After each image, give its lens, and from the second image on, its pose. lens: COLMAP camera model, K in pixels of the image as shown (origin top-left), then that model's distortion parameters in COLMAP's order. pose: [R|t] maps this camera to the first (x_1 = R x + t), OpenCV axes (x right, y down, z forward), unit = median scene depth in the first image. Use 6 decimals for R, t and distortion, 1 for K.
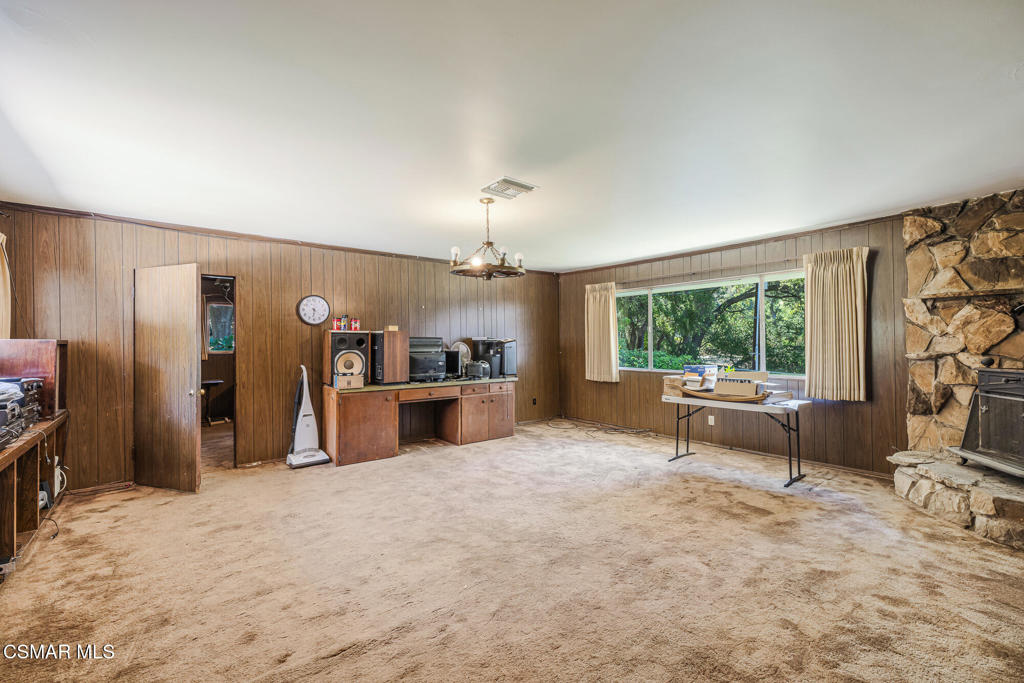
lens RADIAL K [[443.3, 0, 512.0], [0, 443.3, 341.5], [0, 0, 1]] dist [0.000964, 0.000080]
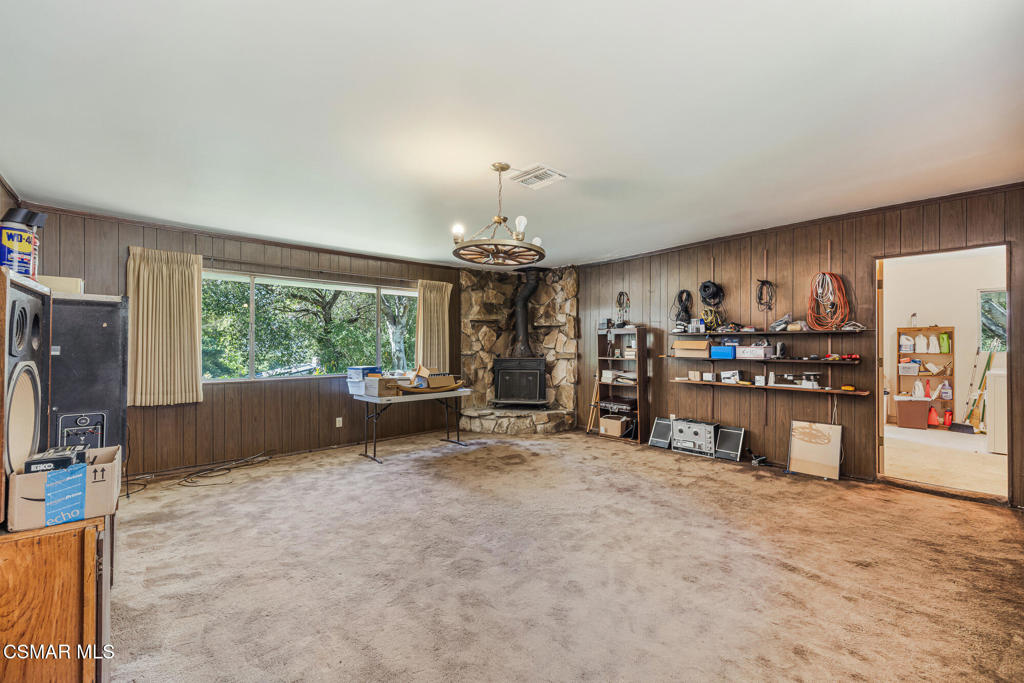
lens RADIAL K [[431.1, 0, 512.5], [0, 431.1, 351.0], [0, 0, 1]] dist [-0.001184, -0.000120]
pose [[-0.058221, -0.009516, 0.998258, -0.653865], [-0.004125, 0.999948, 0.009291, 0.006620], [-0.998295, -0.003577, -0.058257, 0.786453]]
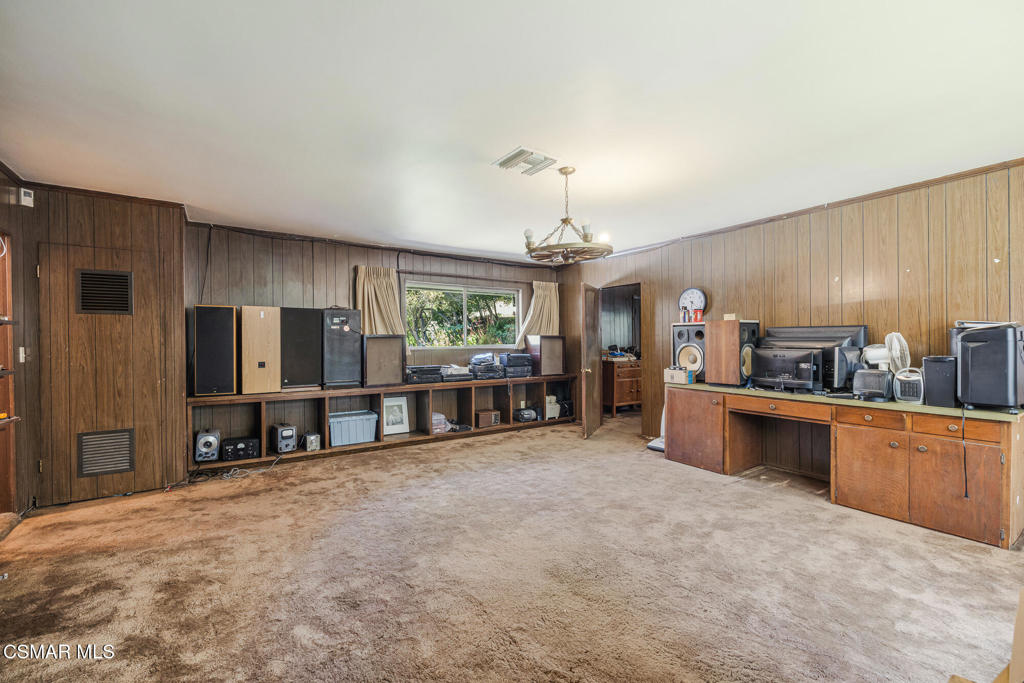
lens RADIAL K [[433.3, 0, 512.0], [0, 433.3, 341.5], [0, 0, 1]] dist [0.000260, -0.000036]
pose [[-0.089371, 0.009536, -0.995953, 0.629803], [0.009479, 0.999917, 0.008724, 0.004568], [0.995953, -0.008661, -0.089454, 0.765073]]
